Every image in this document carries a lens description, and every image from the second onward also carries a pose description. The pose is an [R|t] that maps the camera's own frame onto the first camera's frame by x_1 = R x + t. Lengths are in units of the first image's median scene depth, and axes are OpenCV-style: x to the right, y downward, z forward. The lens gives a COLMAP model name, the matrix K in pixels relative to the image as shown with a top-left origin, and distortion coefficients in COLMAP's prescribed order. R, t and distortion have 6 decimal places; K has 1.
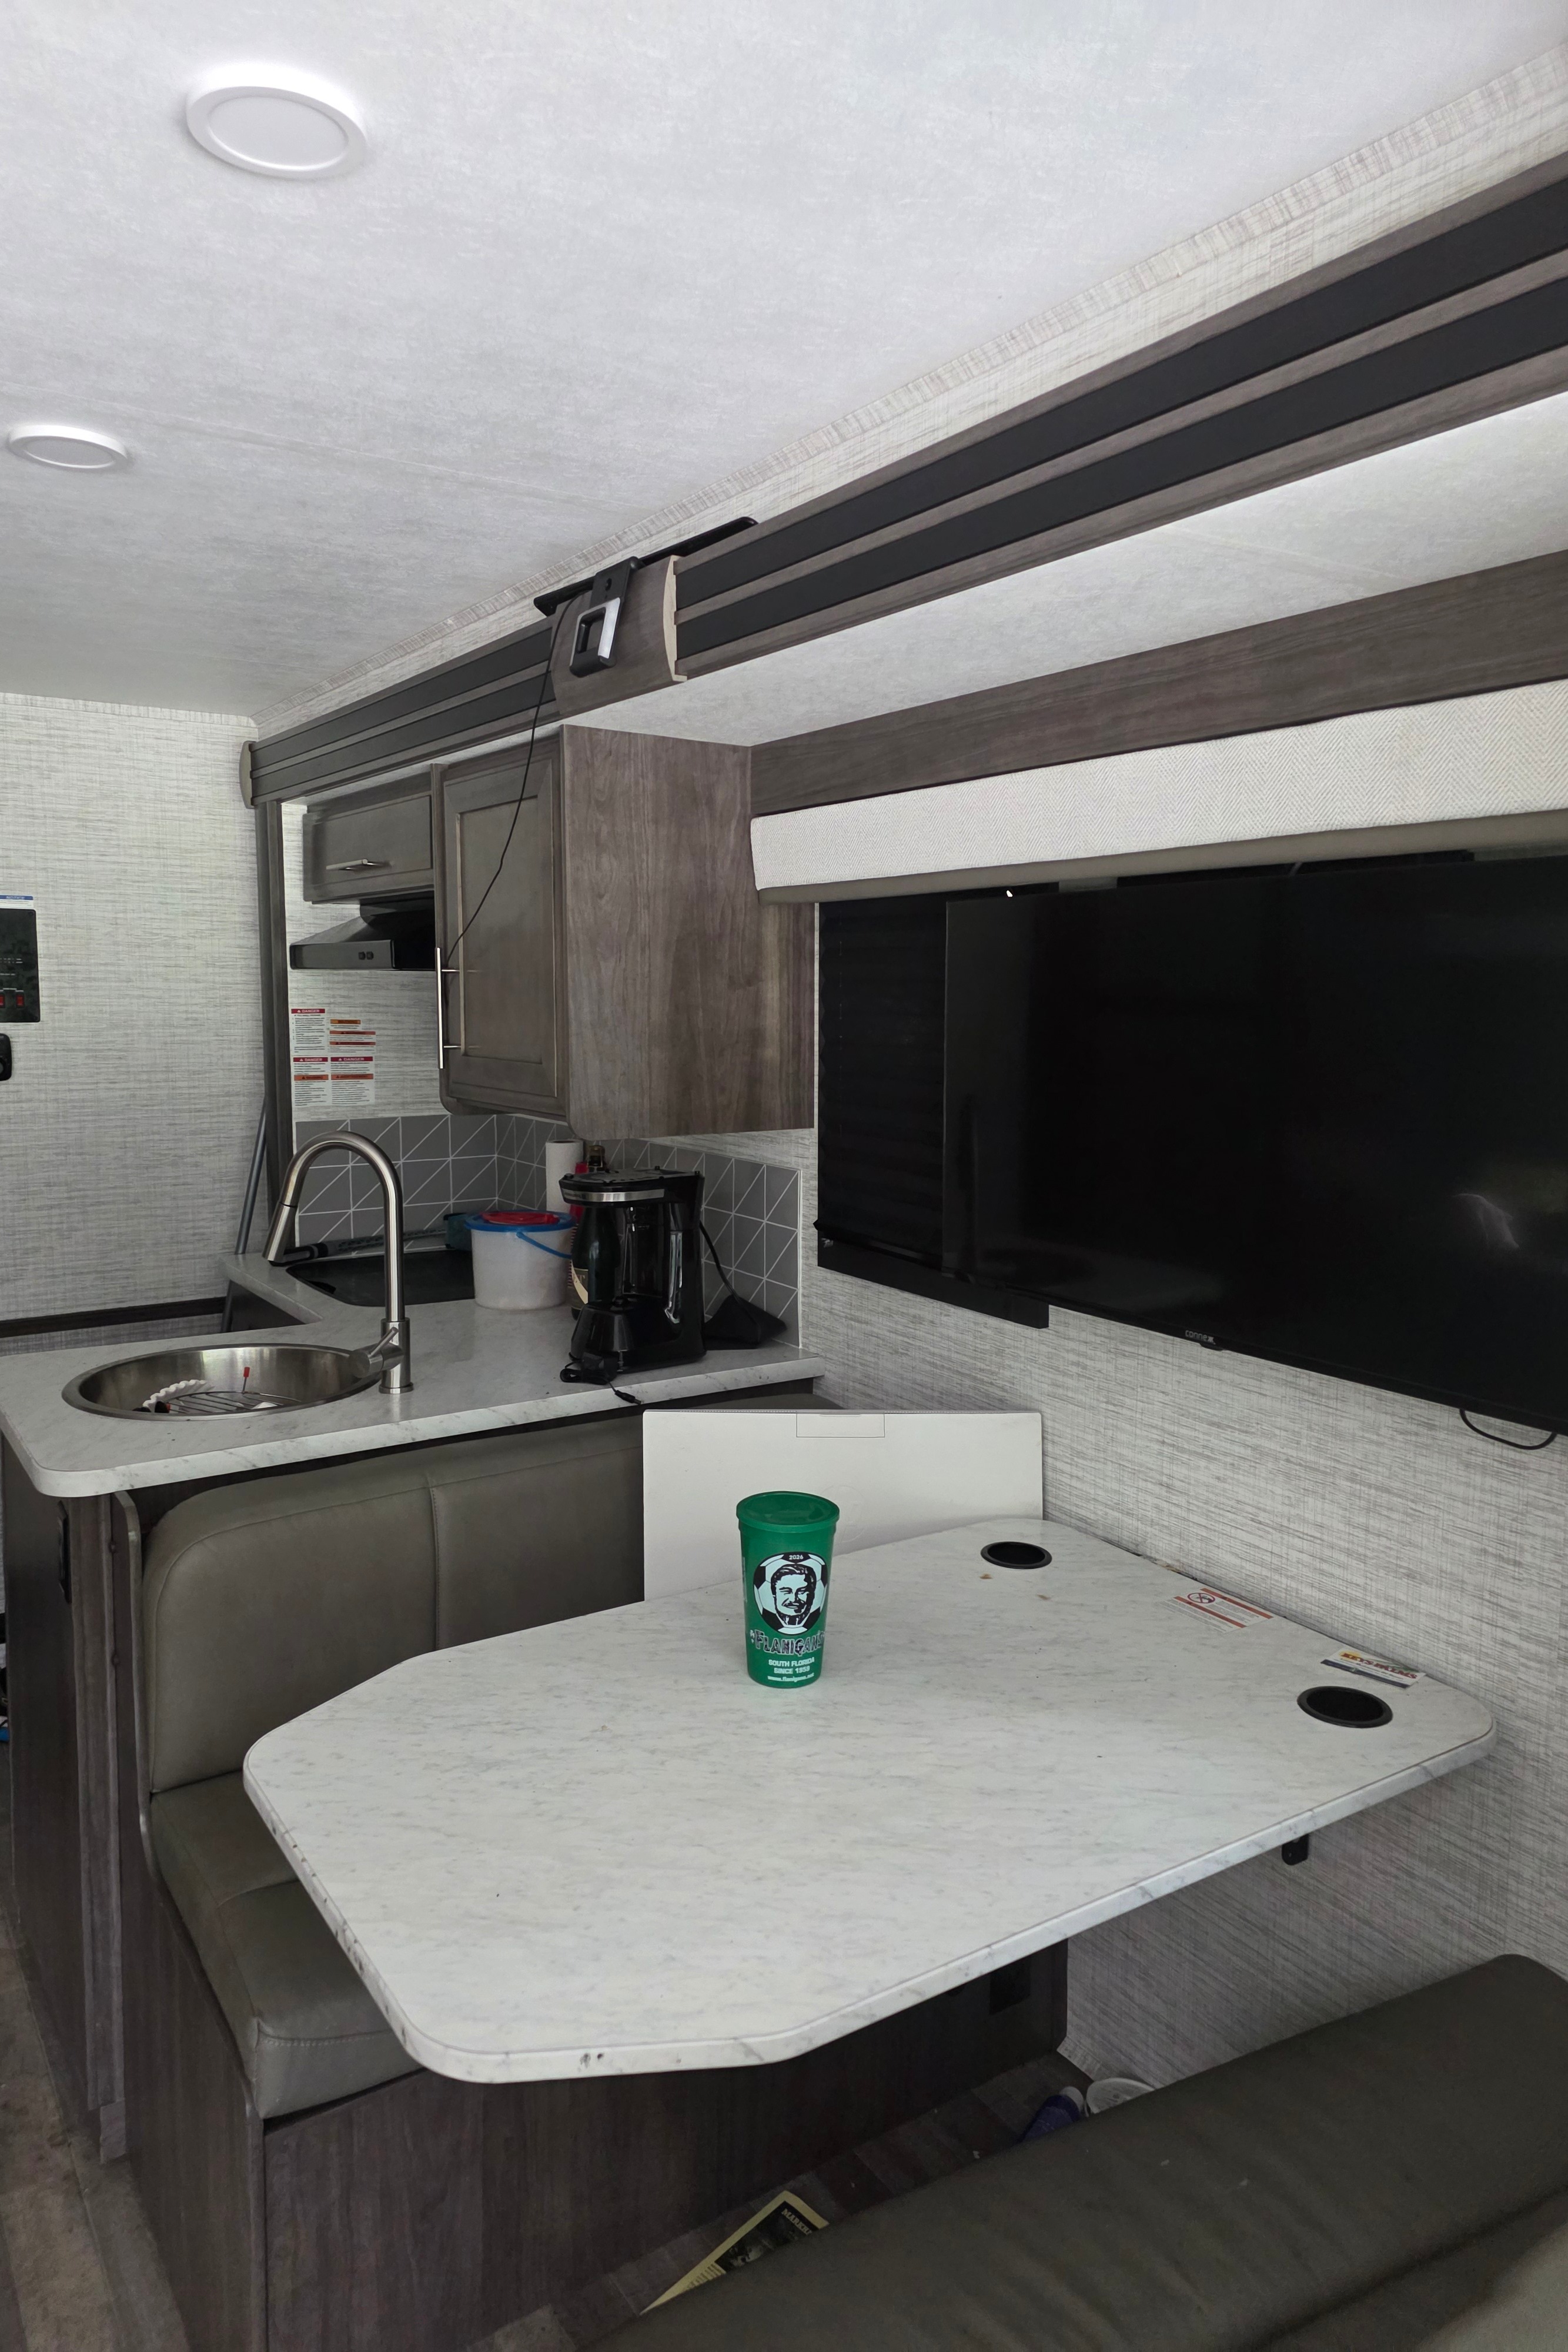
lens RADIAL K [[1574.8, 0, 790.9], [0, 1574.8, 1156.2], [0, 0, 1]] dist [0.054668, -0.033160]
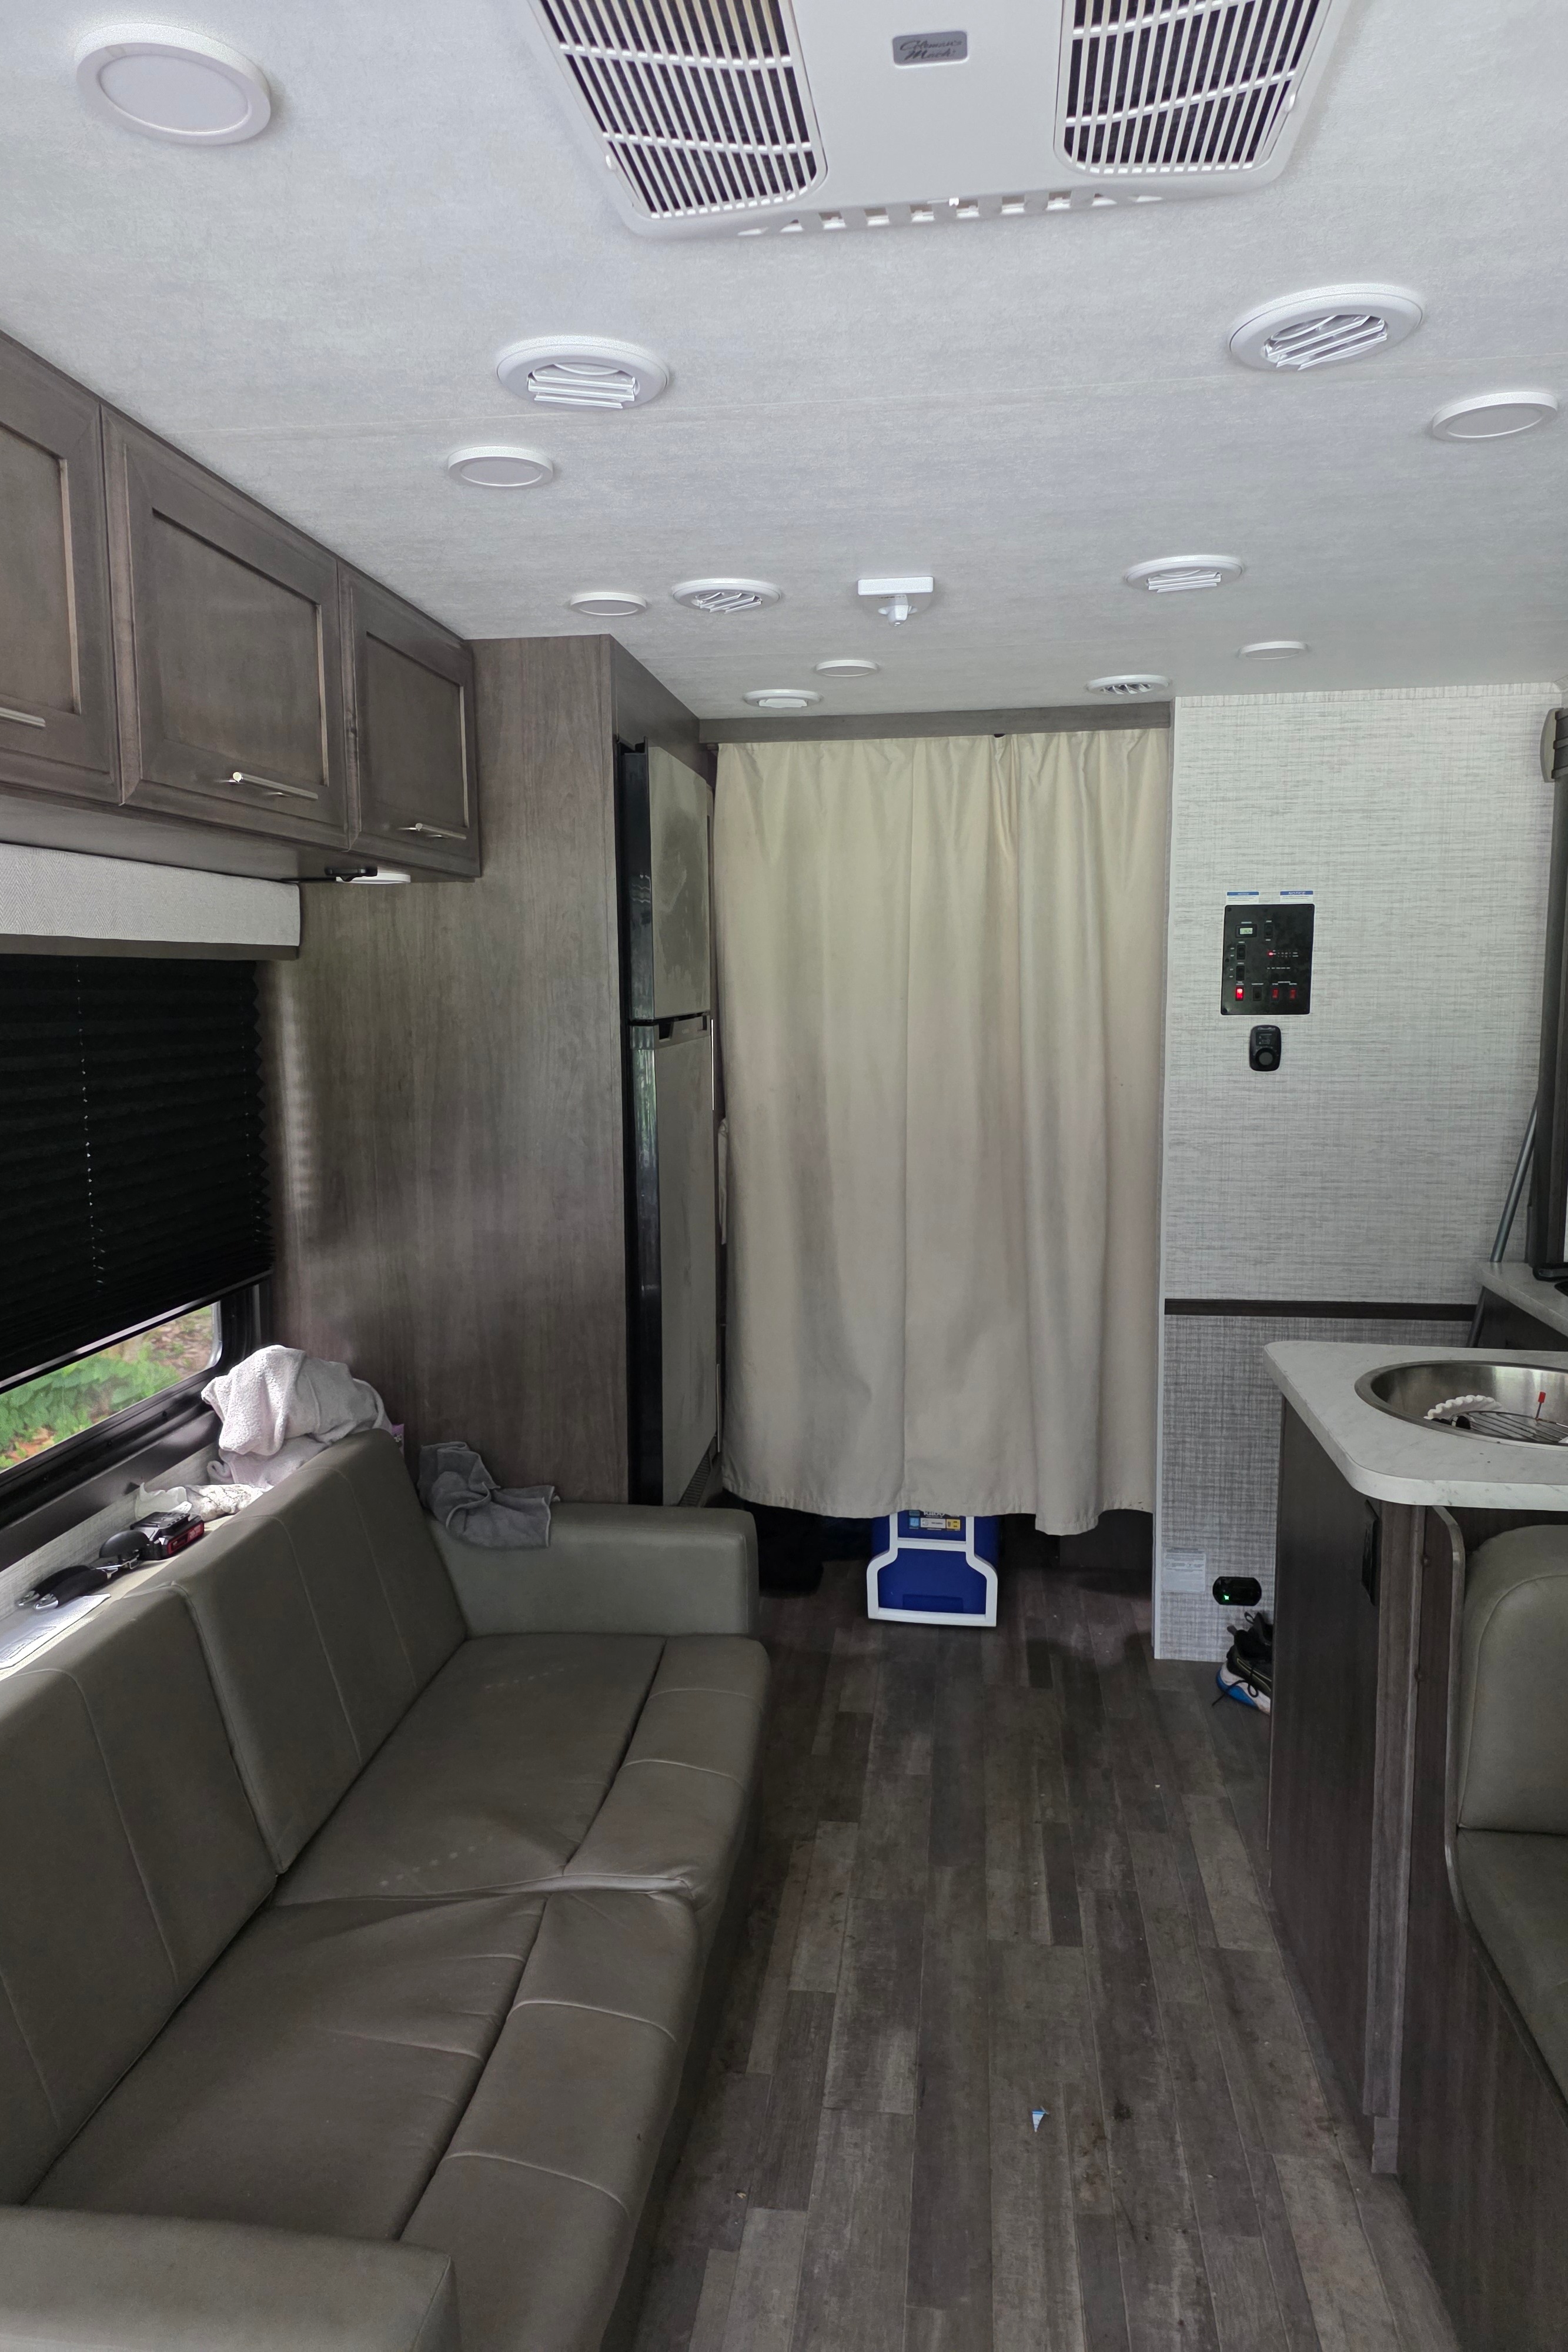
lens RADIAL K [[1578.0, 0, 741.9], [0, 1578.0, 1172.7], [0, 0, 1]] dist [0.052655, -0.035151]
pose [[0.747569, 0.072672, -0.660197, -0.112734], [-0.060306, 0.997317, 0.041494, -0.005669], [0.661441, 0.008794, 0.749946, -0.006285]]
